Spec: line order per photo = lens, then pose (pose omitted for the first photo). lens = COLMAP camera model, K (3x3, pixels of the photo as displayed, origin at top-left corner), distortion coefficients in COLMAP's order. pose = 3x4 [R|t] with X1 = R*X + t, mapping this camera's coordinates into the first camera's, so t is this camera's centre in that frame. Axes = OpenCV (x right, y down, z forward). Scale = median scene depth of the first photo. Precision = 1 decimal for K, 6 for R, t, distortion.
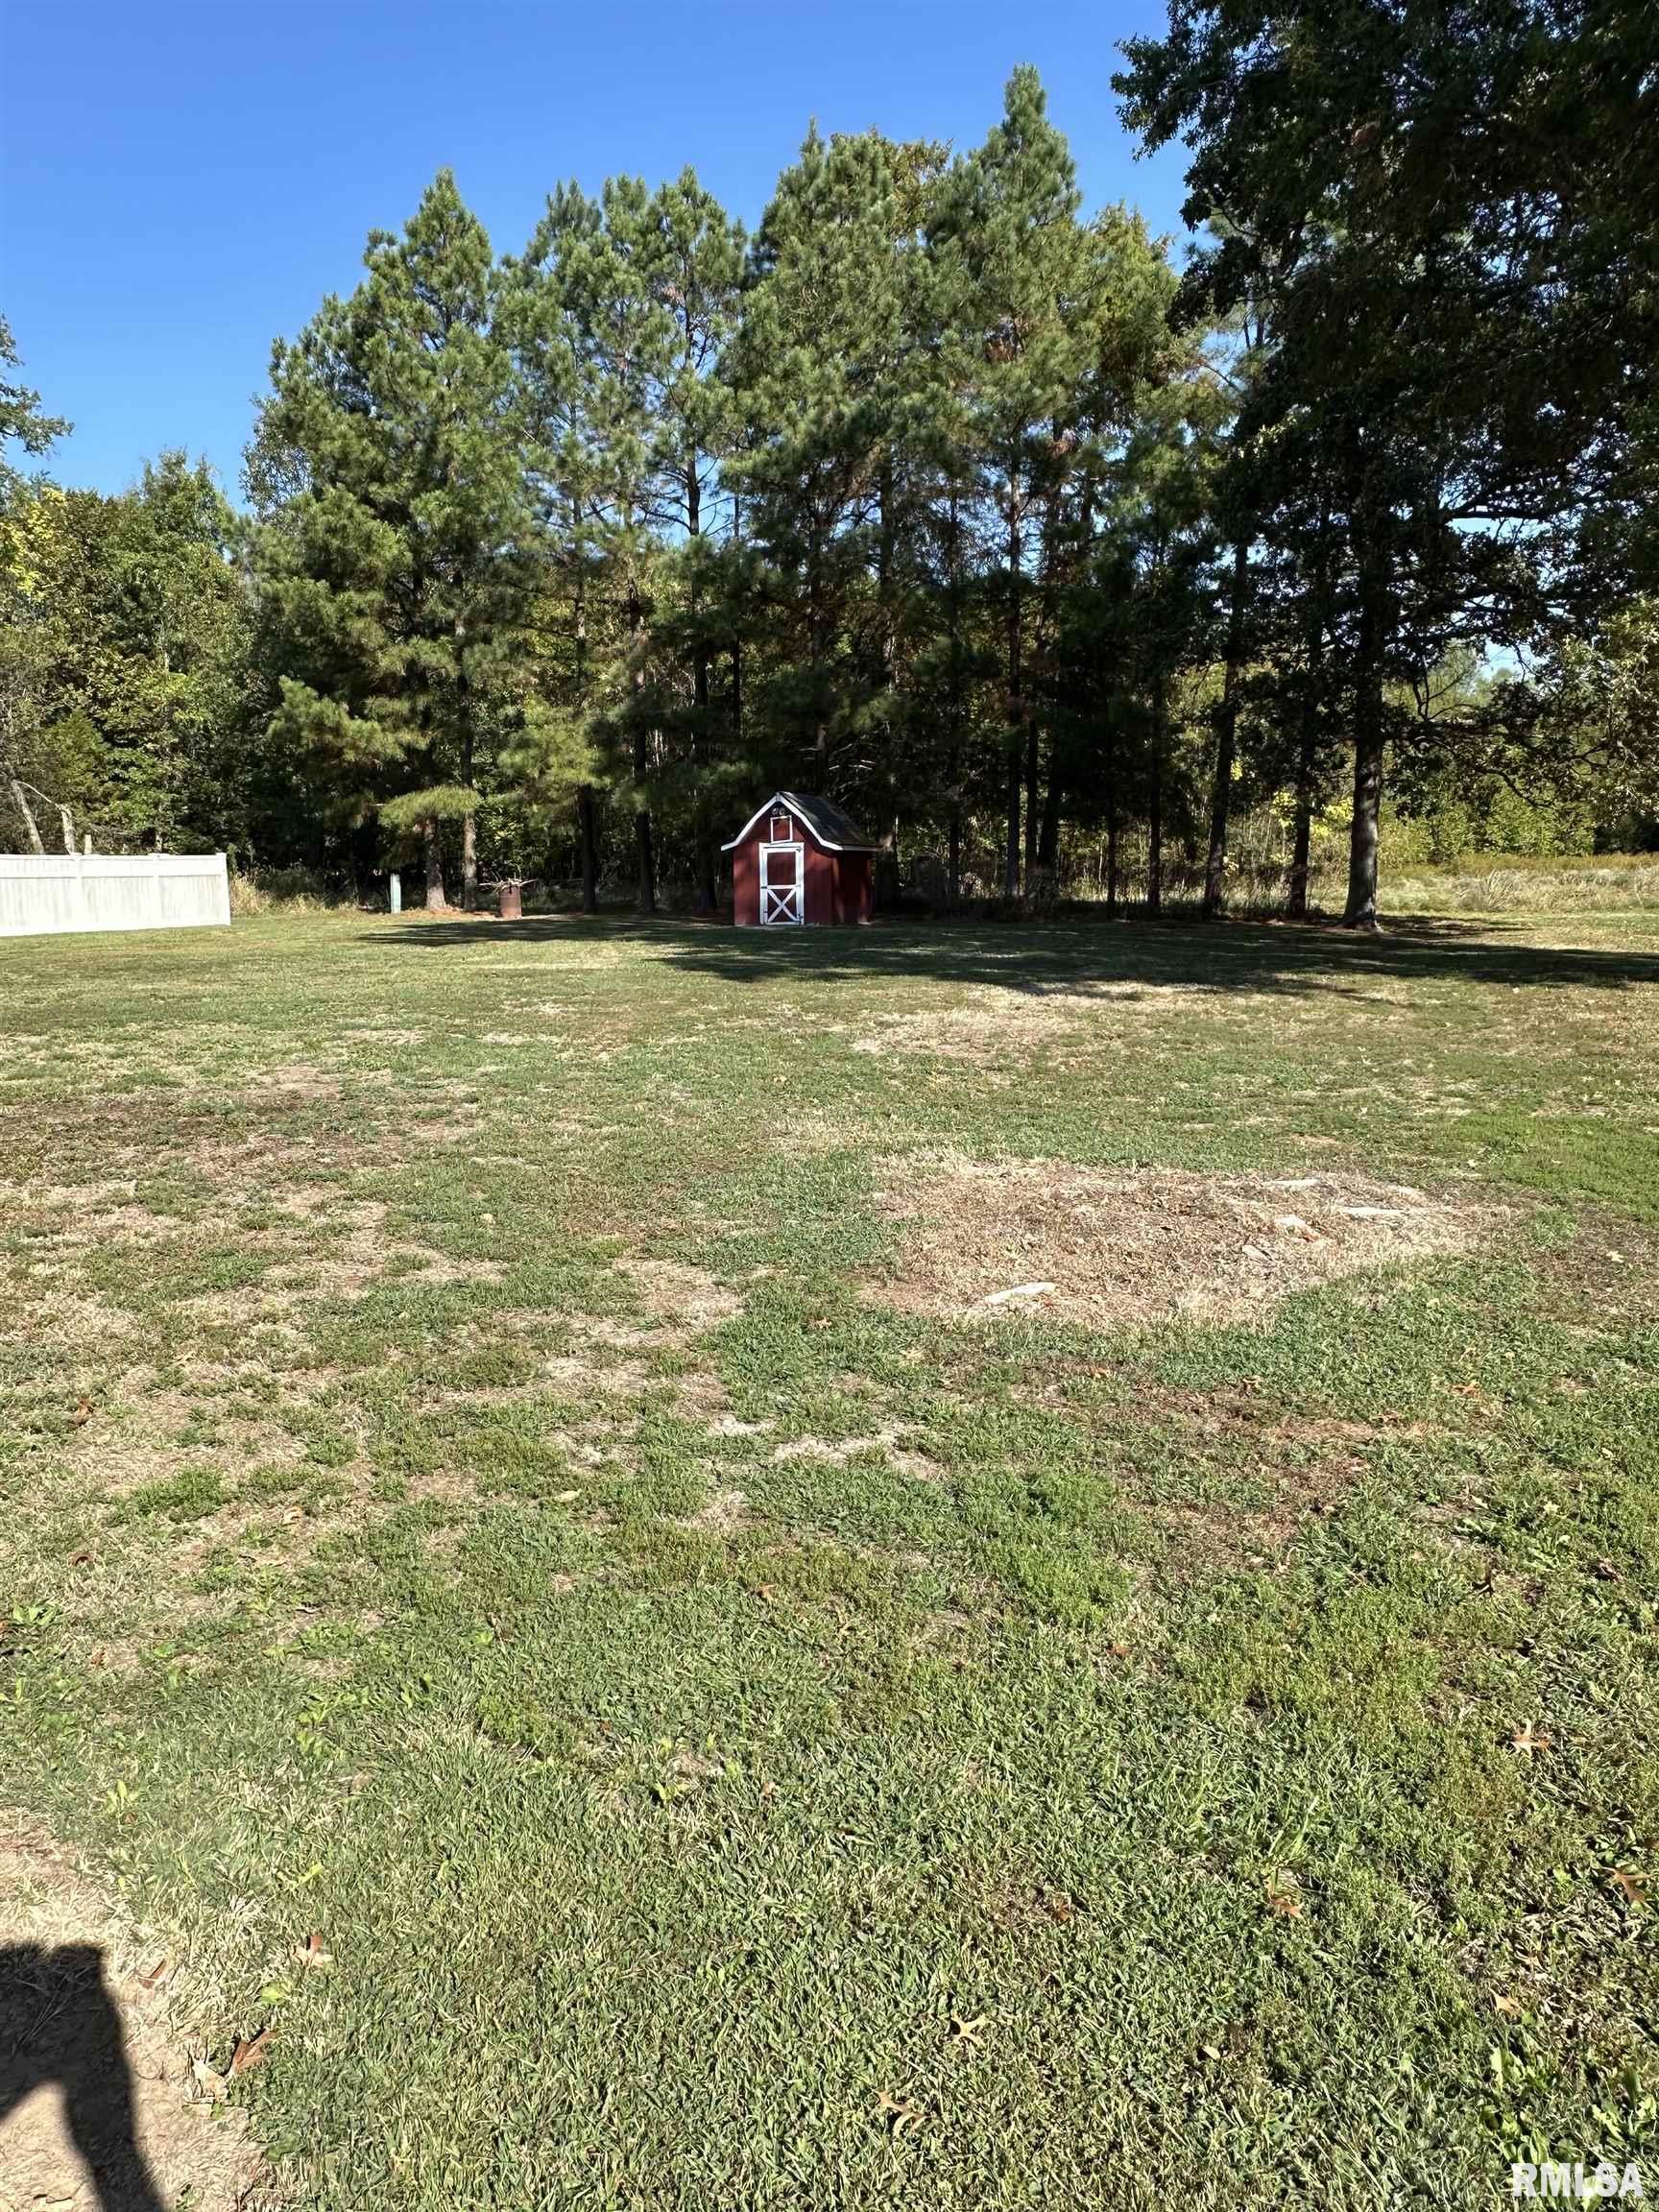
lens RADIAL K [[1532.7, 0, 829.5], [0, 1532.7, 1106.0], [0, 0, 1]] dist [-0.003852, -0.001511]
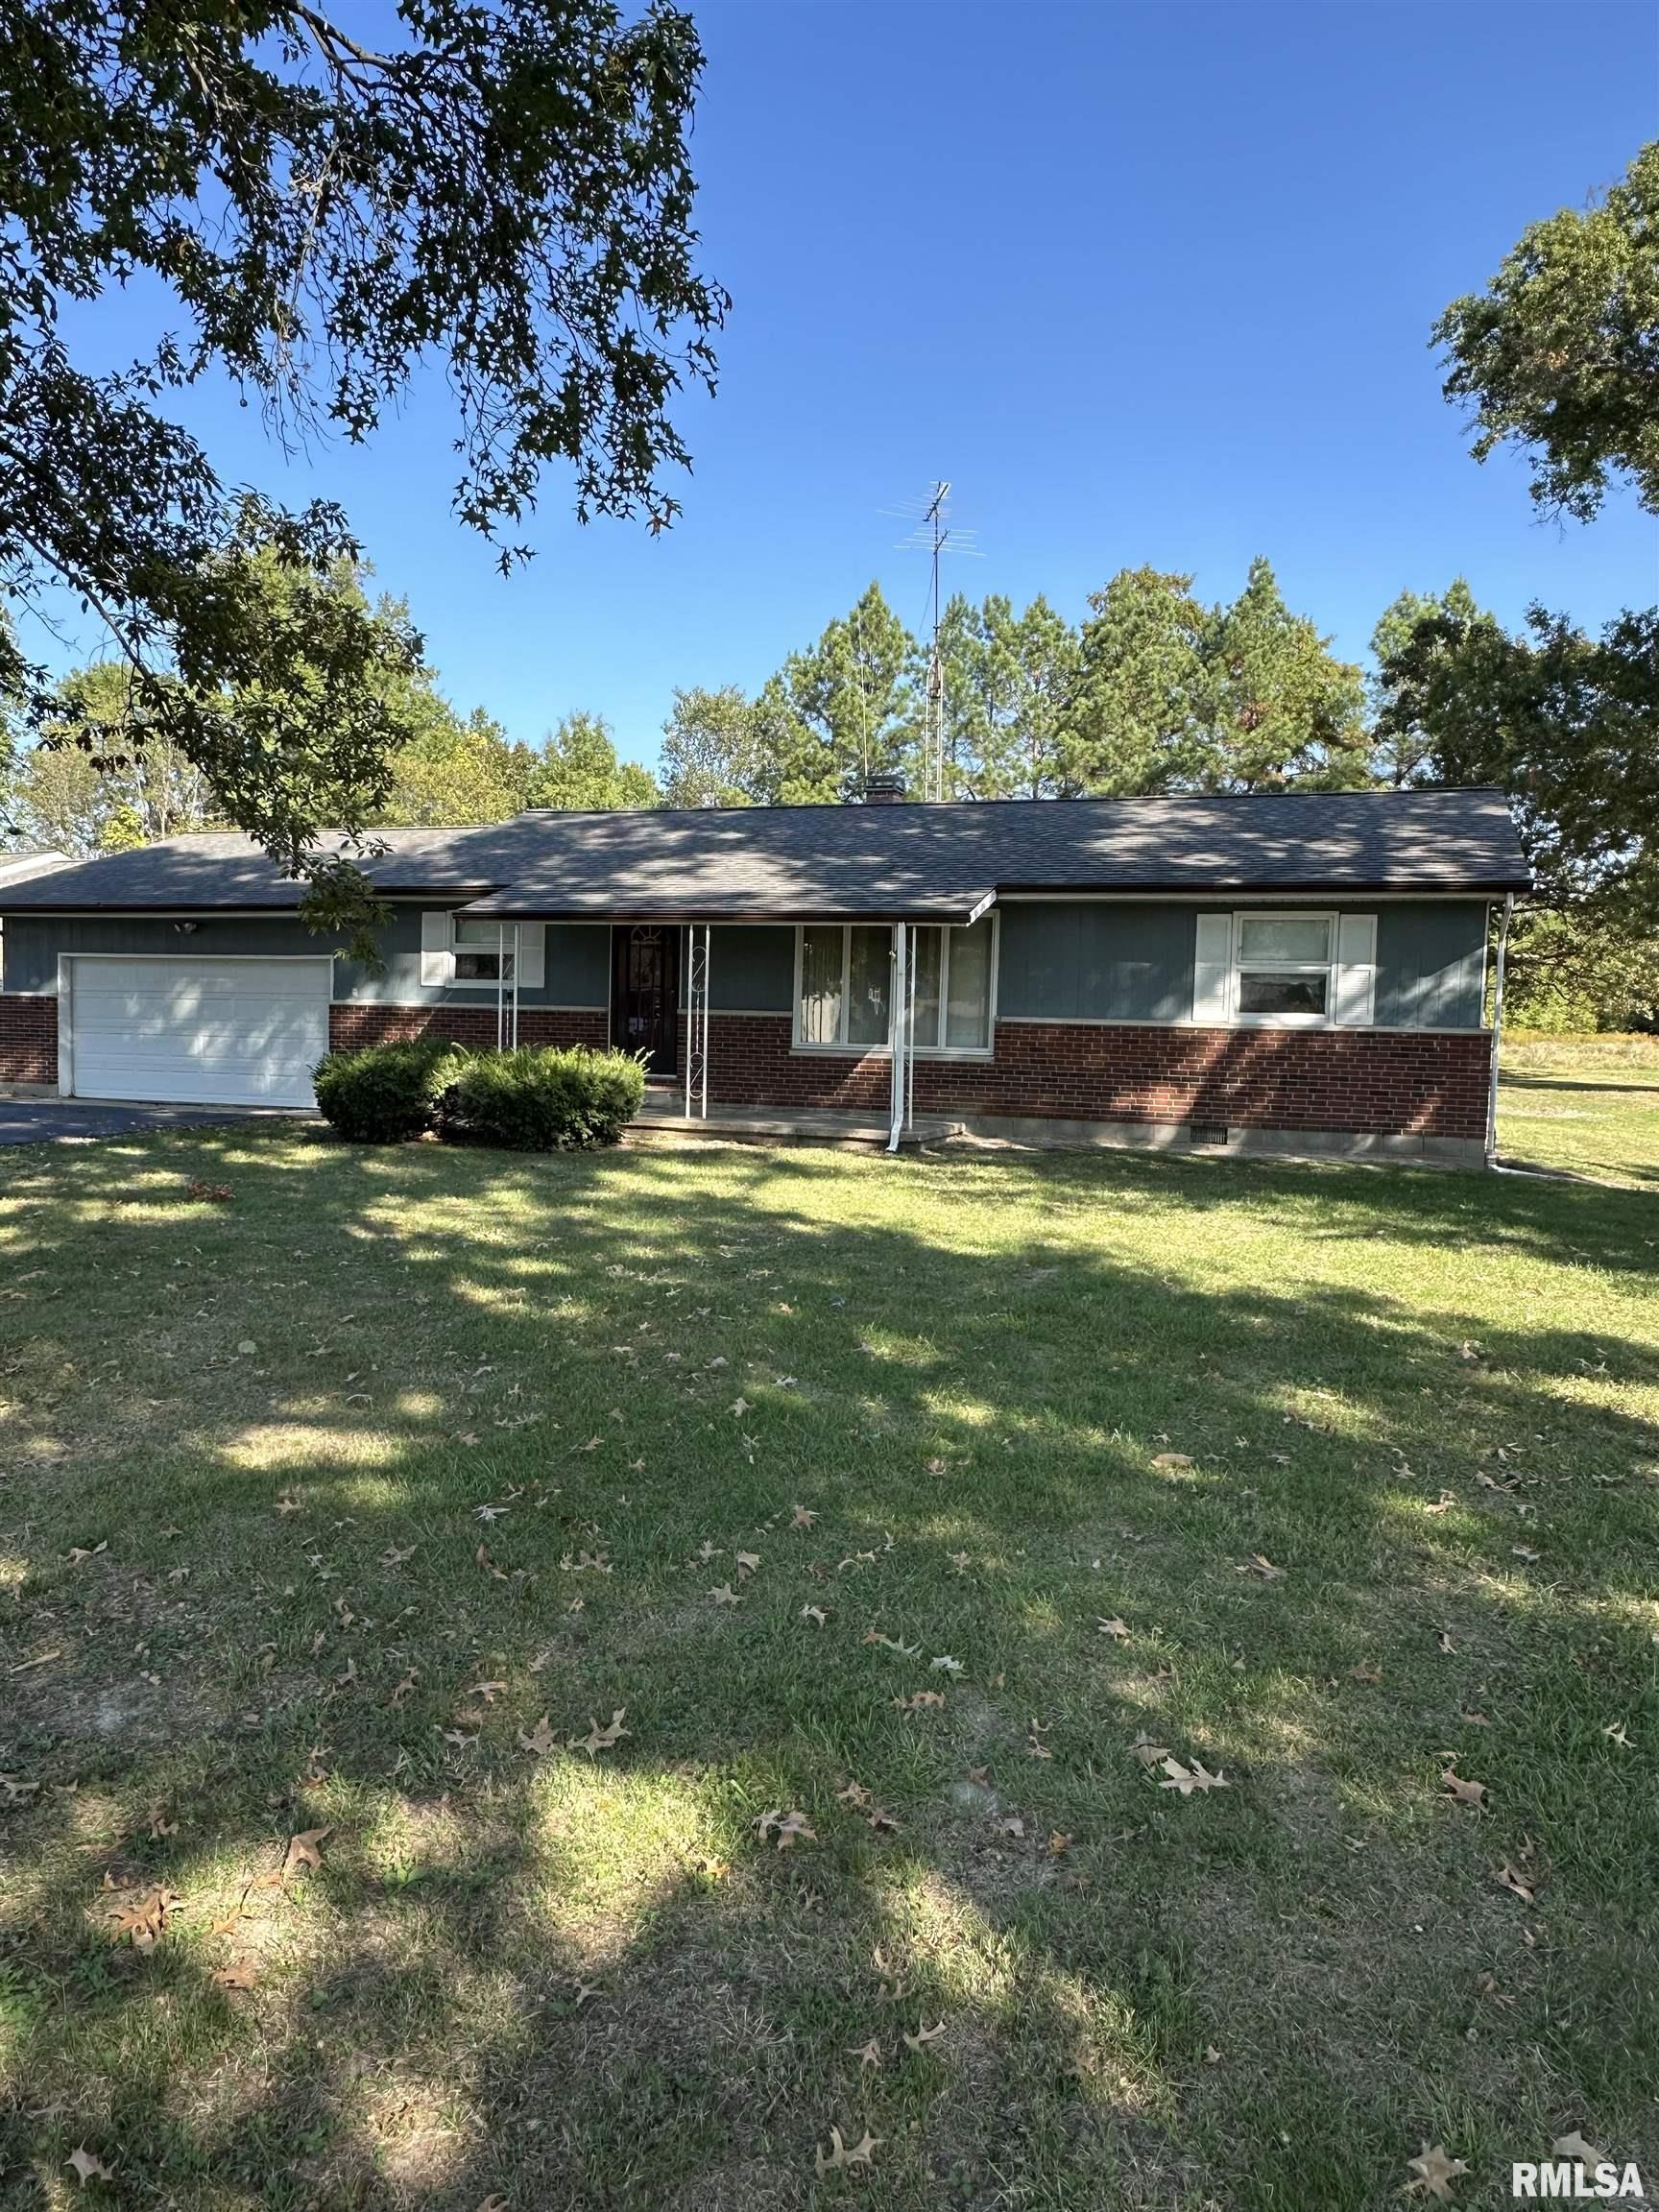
lens RADIAL K [[1532.7, 0, 829.5], [0, 1532.7, 1106.0], [0, 0, 1]] dist [-0.003852, -0.001511]
pose [[0.999463, 0.032538, 0.003965, -0.278272], [-0.031994, 0.994681, -0.097906, 0.082416], [-0.007130, 0.097726, 0.995188, -0.508755]]
